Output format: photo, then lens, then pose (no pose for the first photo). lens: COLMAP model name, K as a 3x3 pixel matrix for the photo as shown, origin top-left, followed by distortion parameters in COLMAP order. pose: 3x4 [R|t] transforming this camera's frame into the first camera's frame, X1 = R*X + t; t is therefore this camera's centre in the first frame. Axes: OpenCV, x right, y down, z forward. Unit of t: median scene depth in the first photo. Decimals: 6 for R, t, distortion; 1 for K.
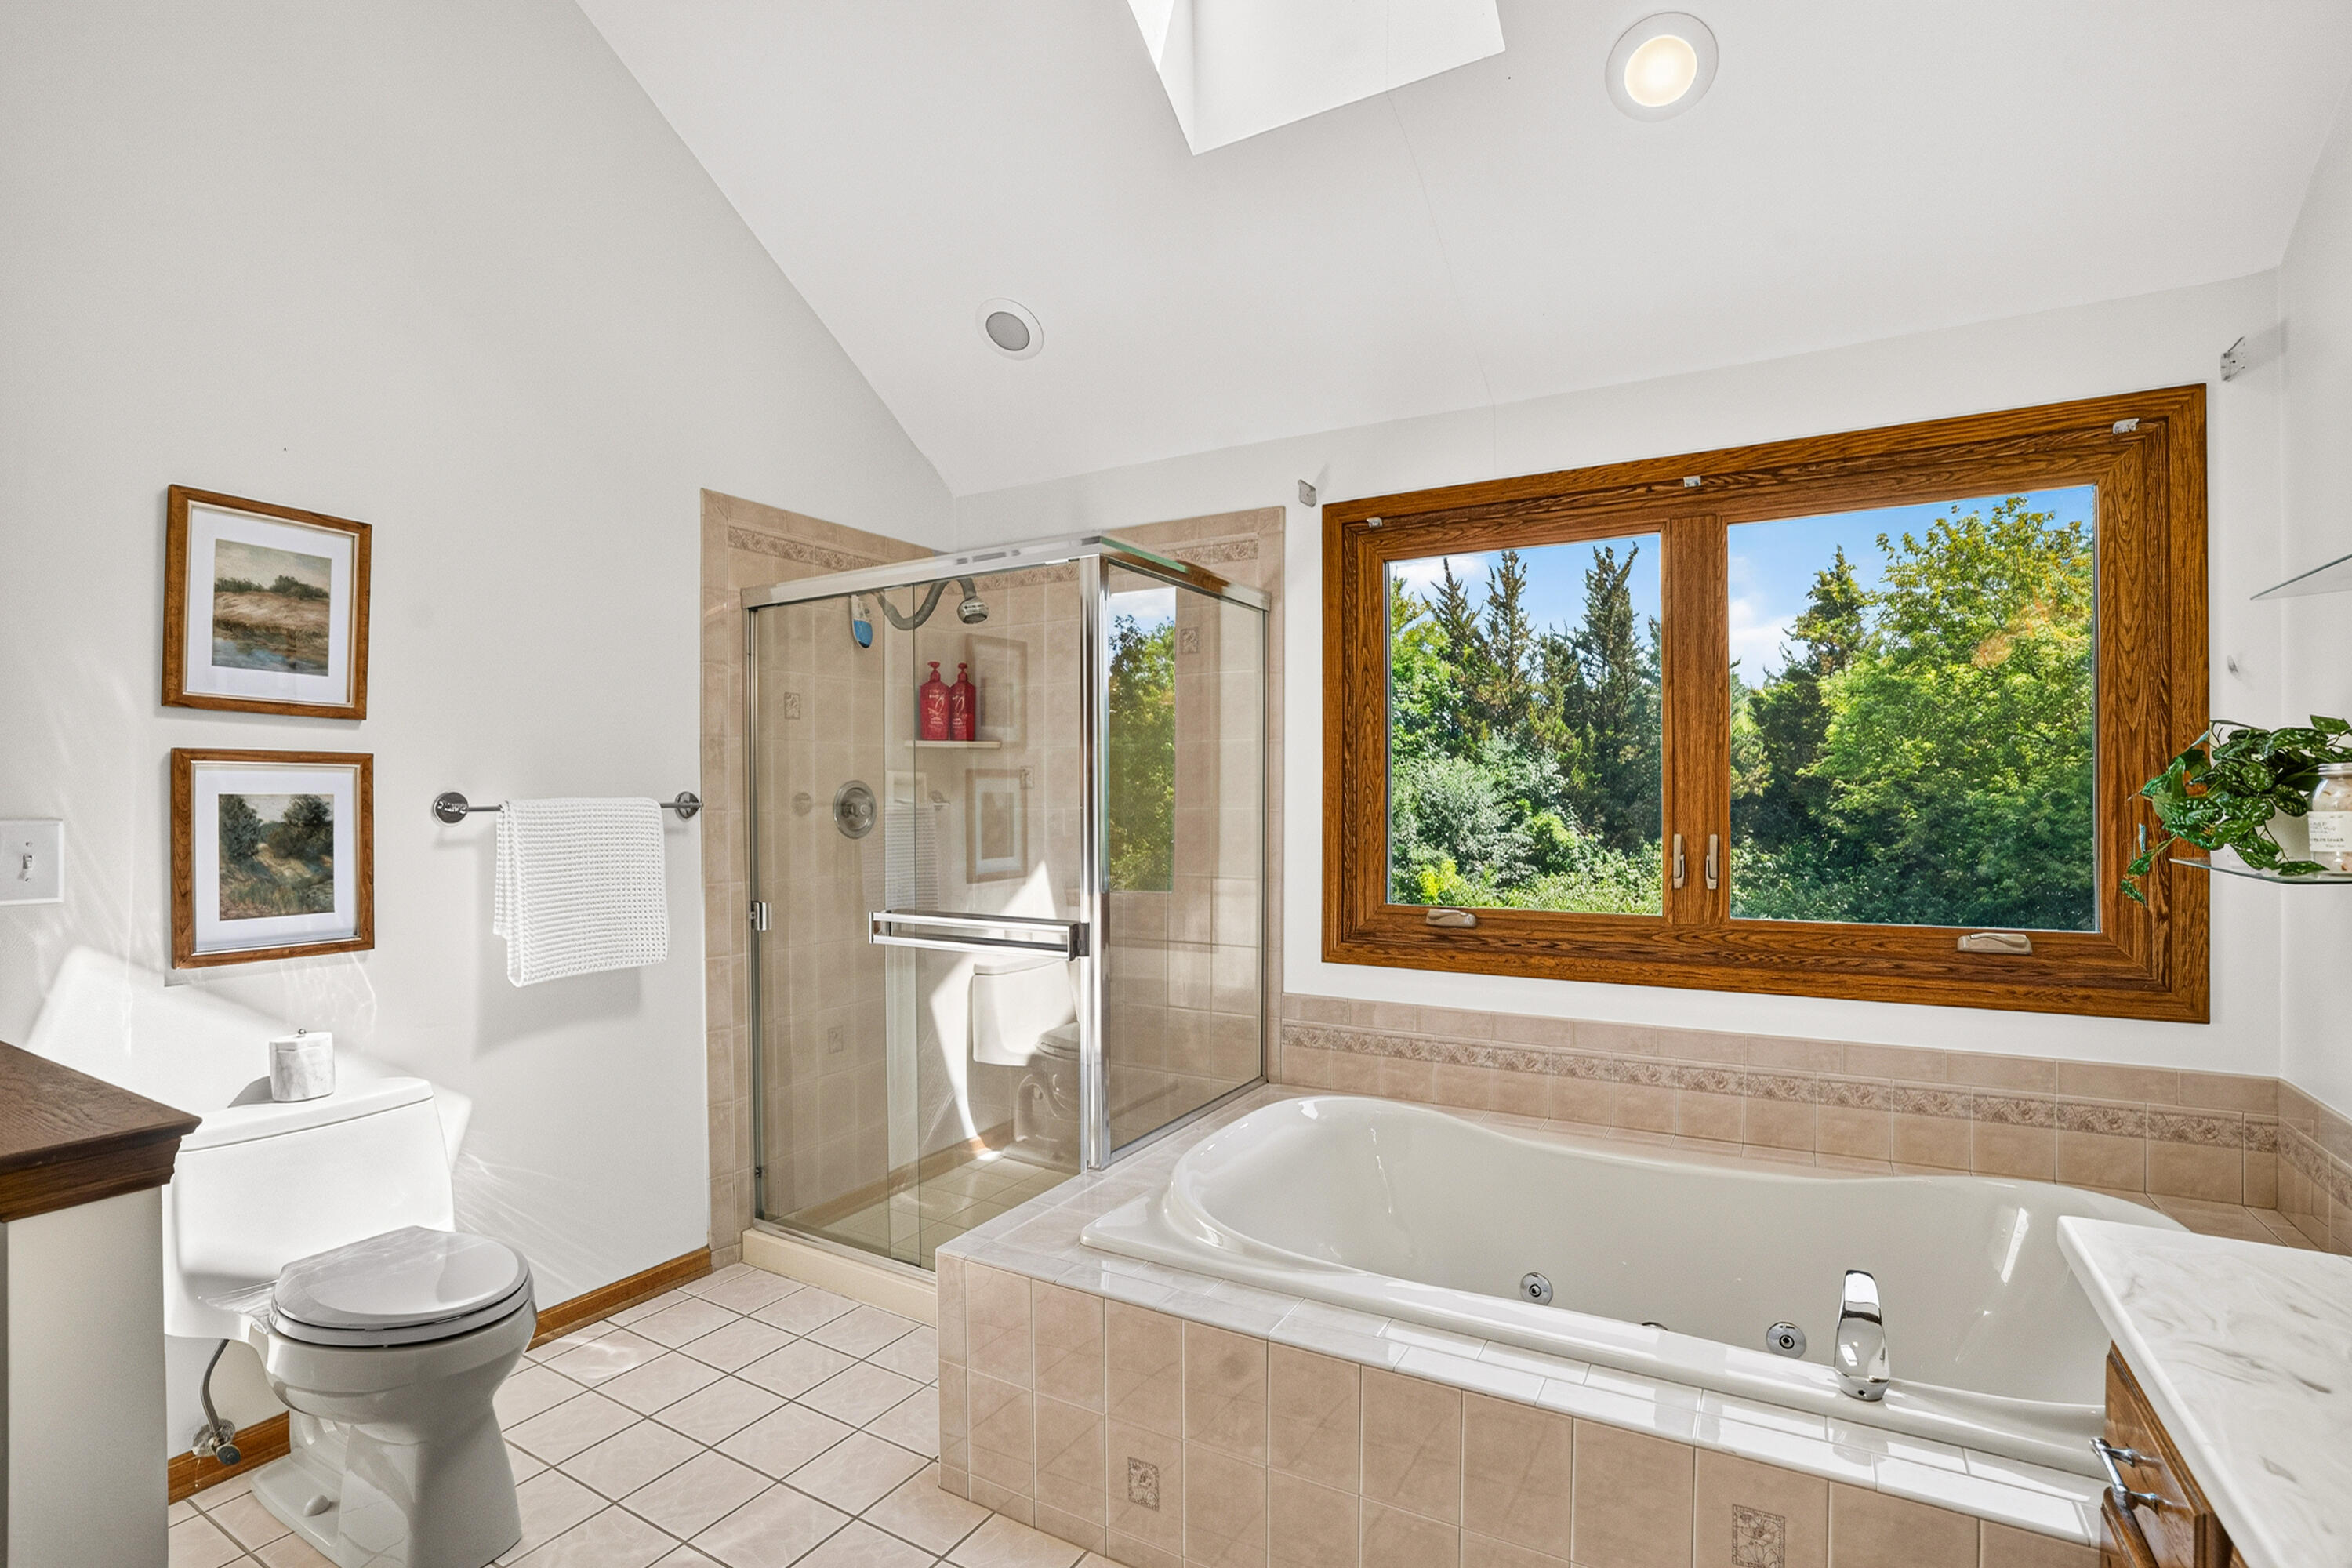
lens RADIAL K [[1089.6, 0, 1176.5], [0, 1089.6, 800.8], [0, 0, 1]] dist [-0.044636, 0.004670]
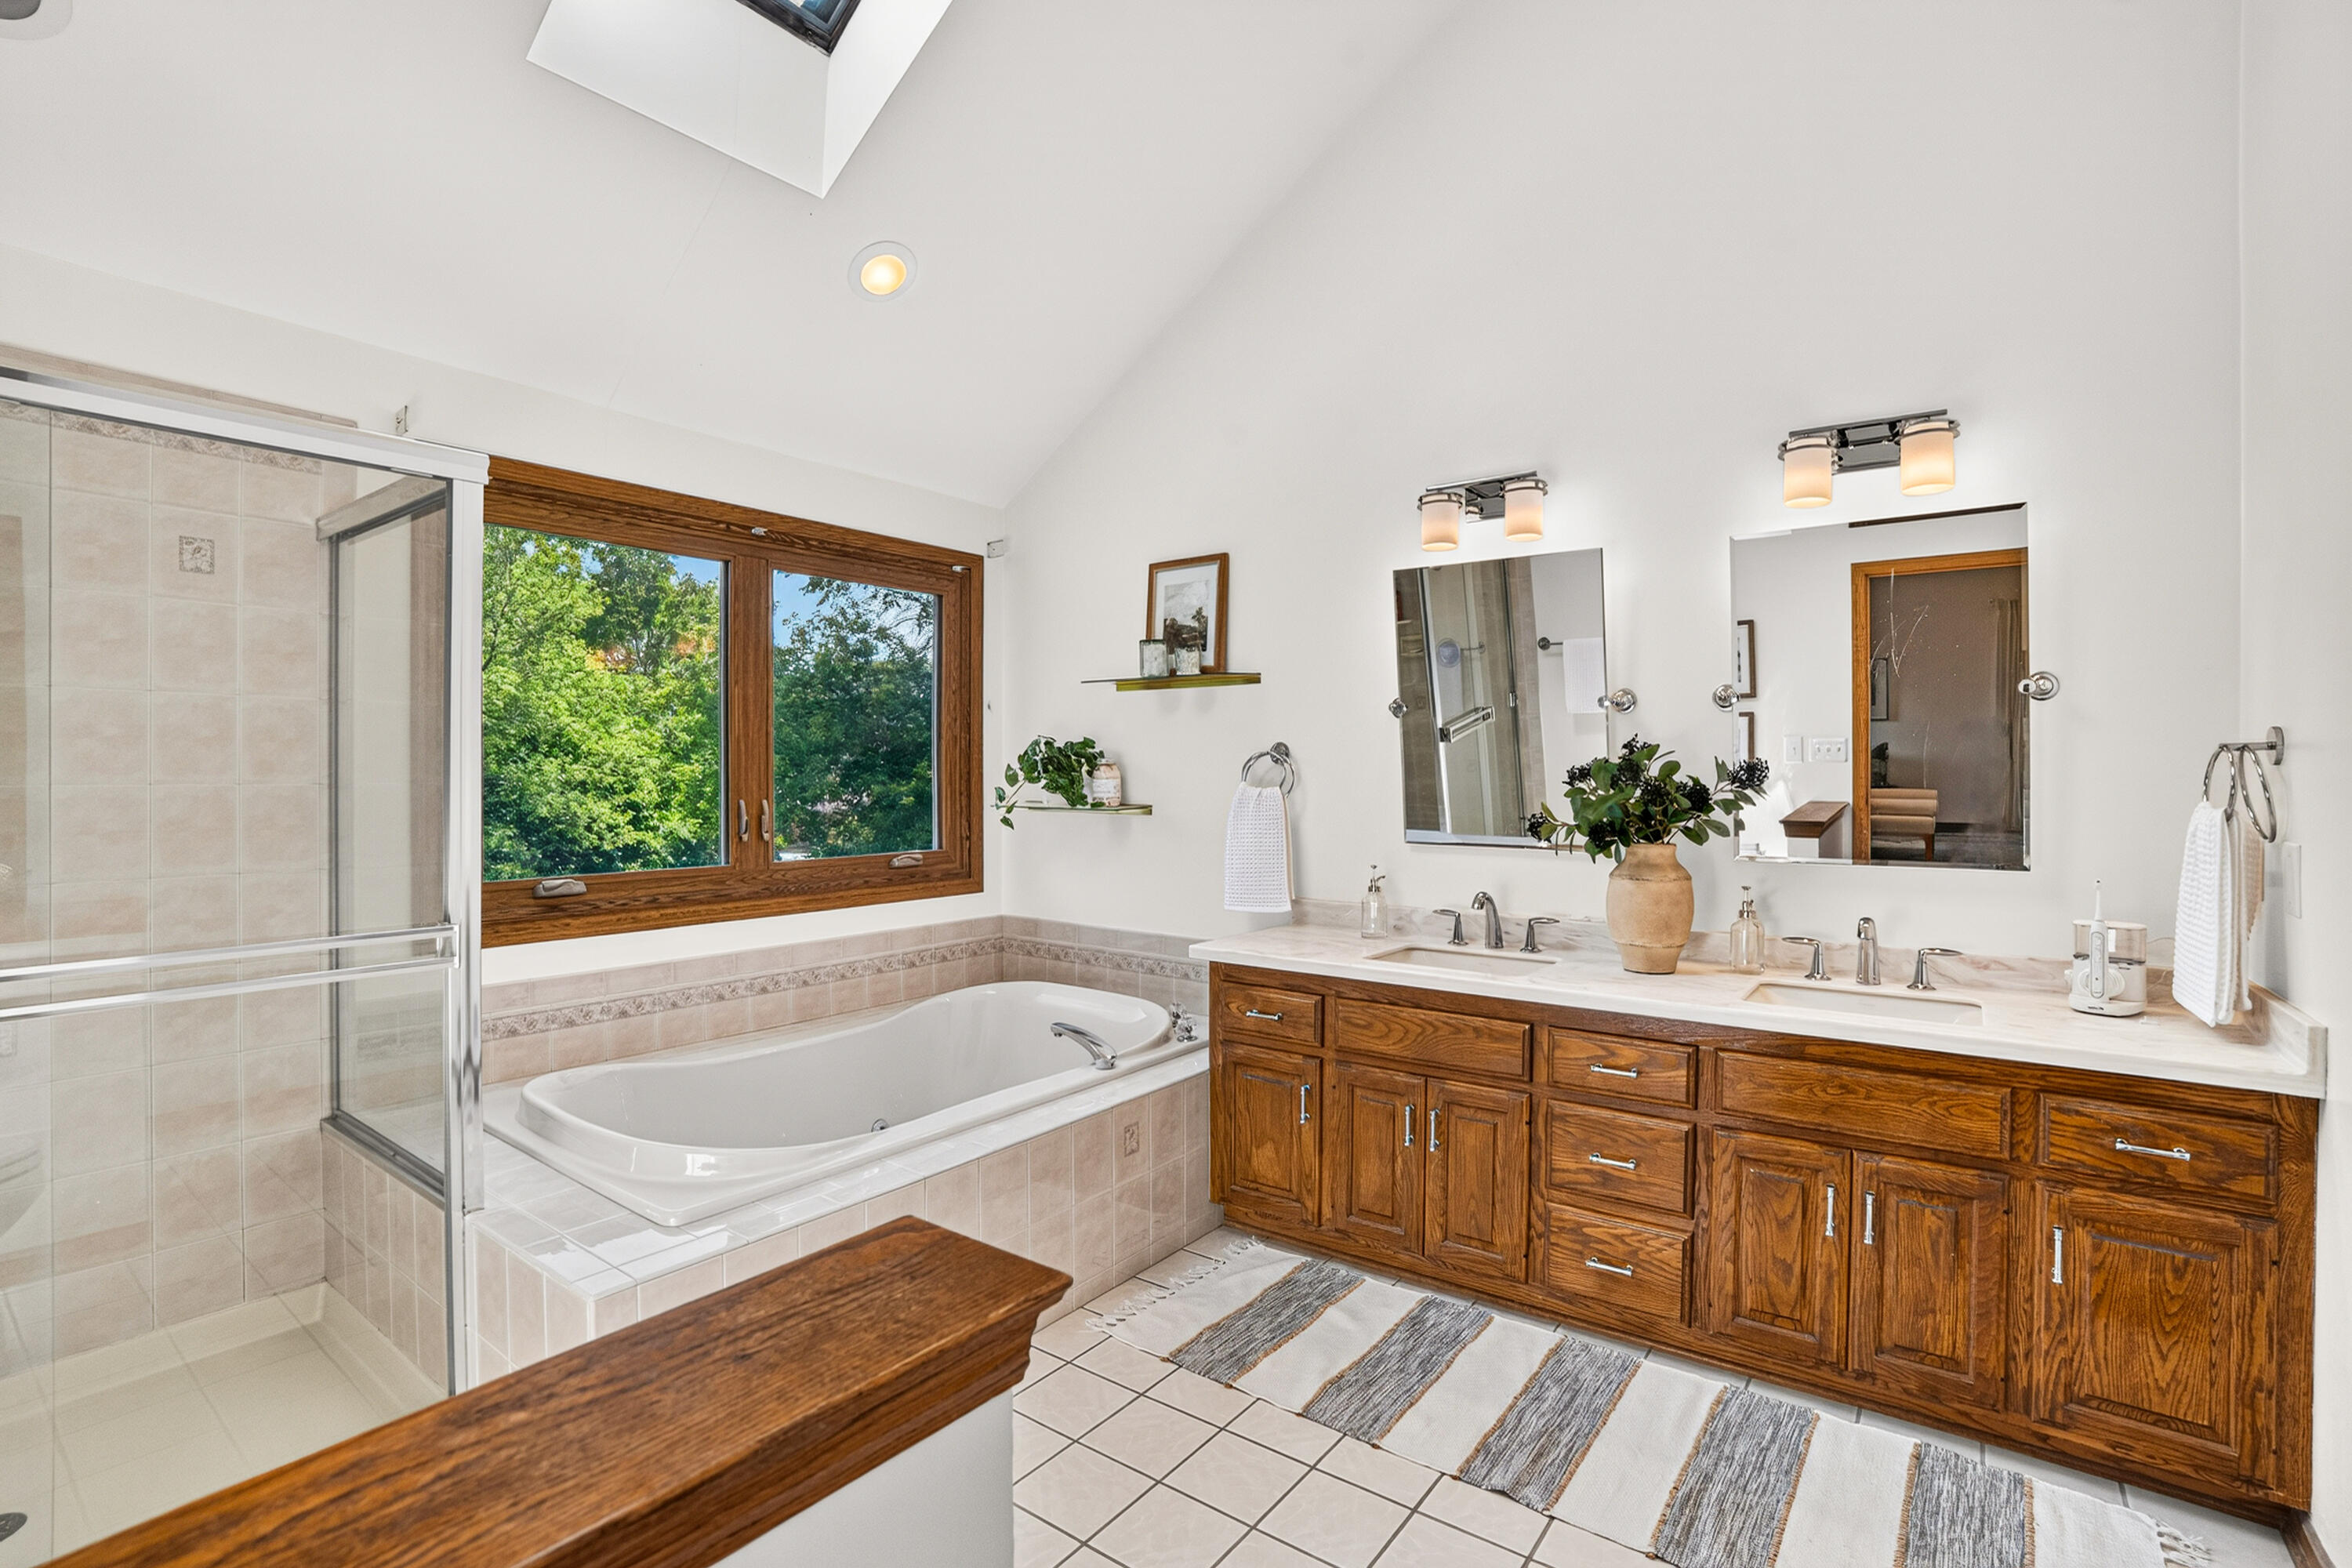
lens RADIAL K [[1089.6, 0, 1182.7], [0, 1089.6, 773.3], [0, 0, 1]] dist [-0.044636, 0.004670]
pose [[0.115606, -0.002095, 0.993293, -0.764416], [-0.012602, 0.999914, 0.003576, -0.012861], [-0.993215, -0.012931, 0.115570, 0.327905]]
